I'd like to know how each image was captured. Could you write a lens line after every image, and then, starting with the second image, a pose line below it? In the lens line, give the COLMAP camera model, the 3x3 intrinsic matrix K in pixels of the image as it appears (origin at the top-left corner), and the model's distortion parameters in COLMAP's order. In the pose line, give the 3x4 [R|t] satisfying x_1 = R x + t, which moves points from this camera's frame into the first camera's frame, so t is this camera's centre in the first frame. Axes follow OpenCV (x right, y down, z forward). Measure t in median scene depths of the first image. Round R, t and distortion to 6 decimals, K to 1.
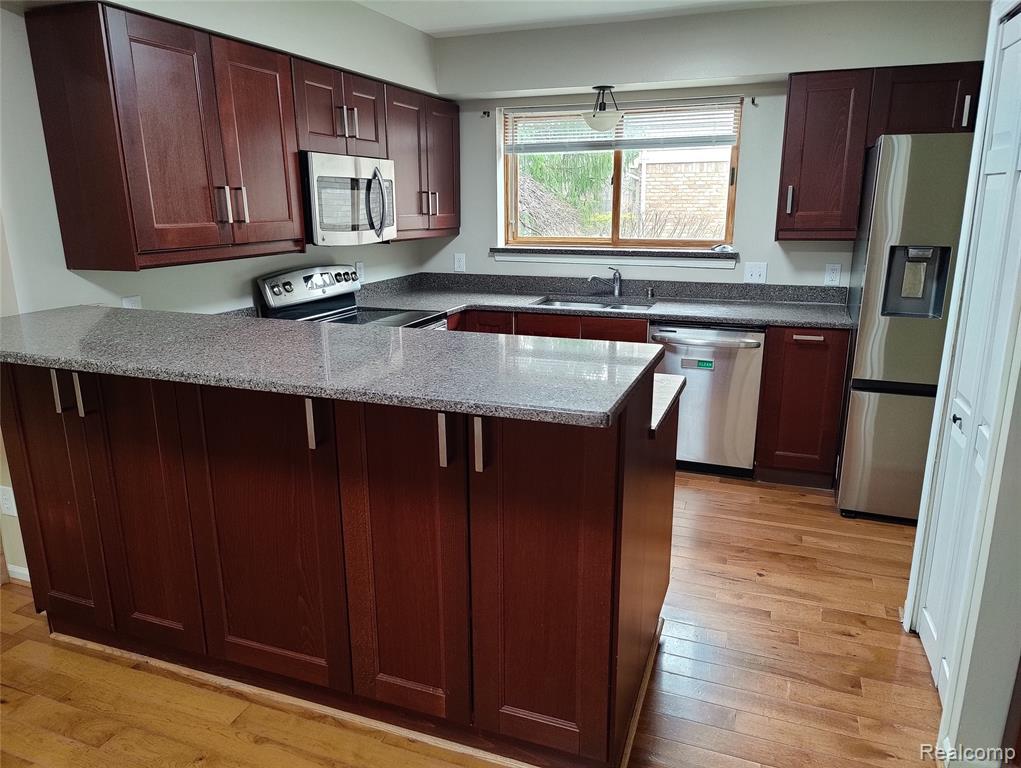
lens RADIAL K [[707.5, 0, 516.1], [0, 707.5, 386.0], [0, 0, 1]] dist [0.038592, -0.037705]
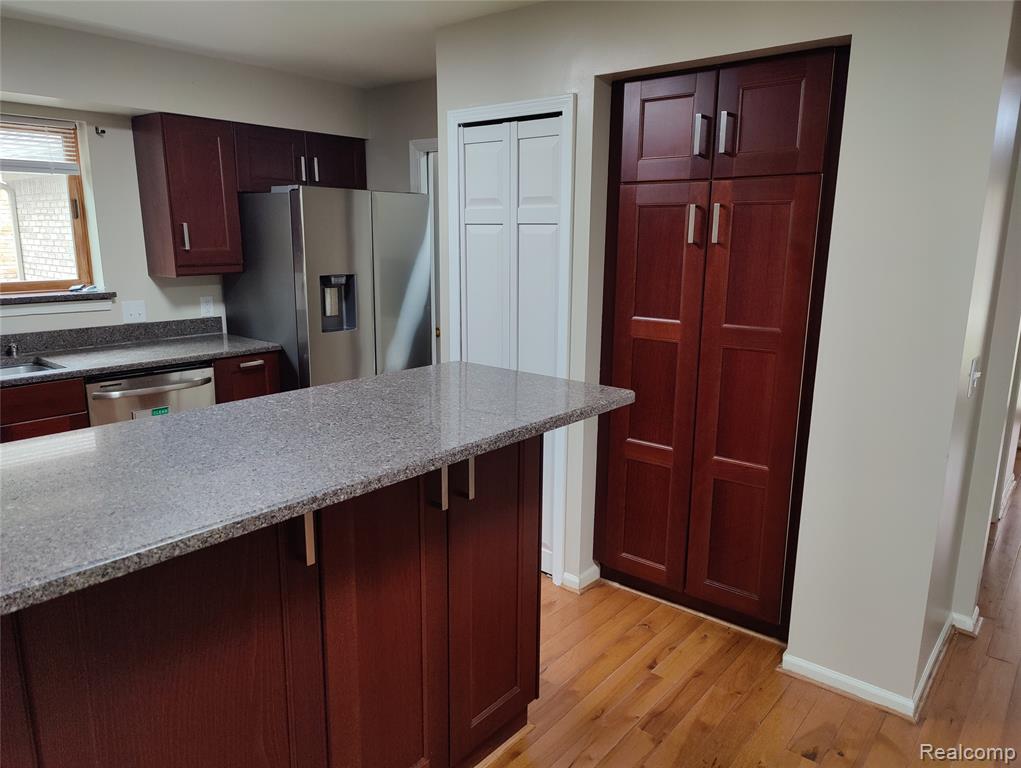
lens RADIAL K [[707.5, 0, 513.8], [0, 707.5, 380.1], [0, 0, 1]] dist [0.038592, -0.037705]
pose [[0.322418, -0.182970, 0.928746, -0.469779], [0.230304, 0.966822, 0.110521, -0.072618], [-0.918154, 0.178260, 0.353859, 0.263853]]
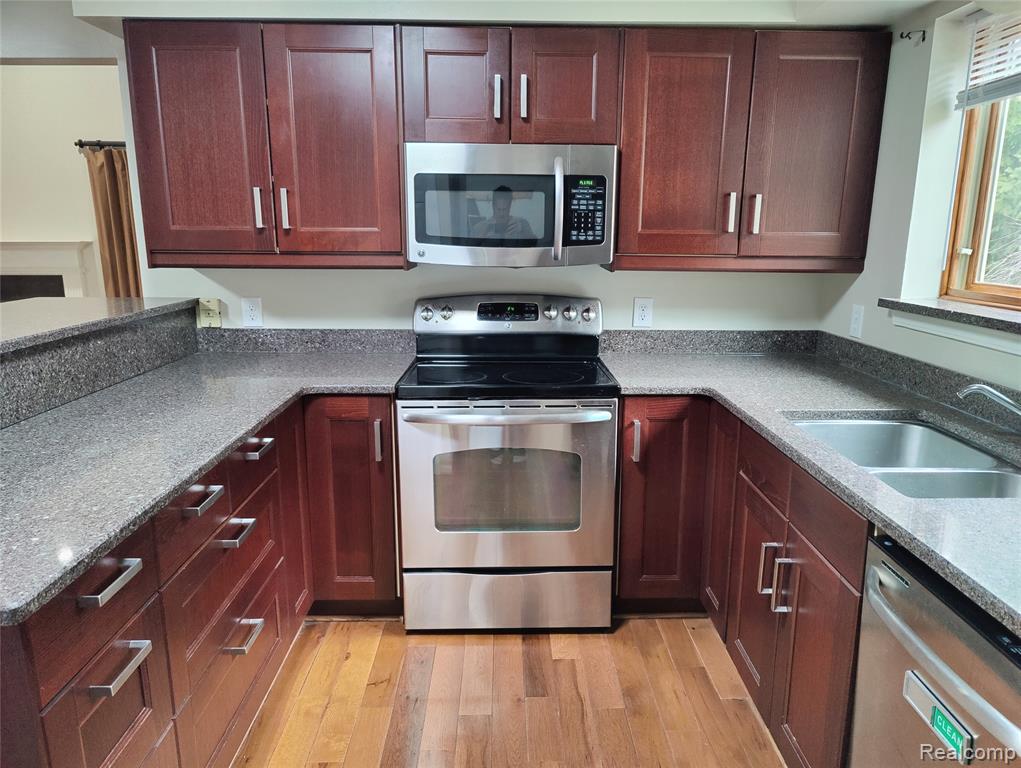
lens RADIAL K [[707.5, 0, 522.8], [0, 707.5, 397.5], [0, 0, 1]] dist [0.038592, -0.037705]
pose [[0.372108, 0.214970, -0.902952, 0.469599], [-0.244450, 0.961164, 0.128091, -0.170353], [0.895421, 0.173063, 0.410207, 0.750942]]
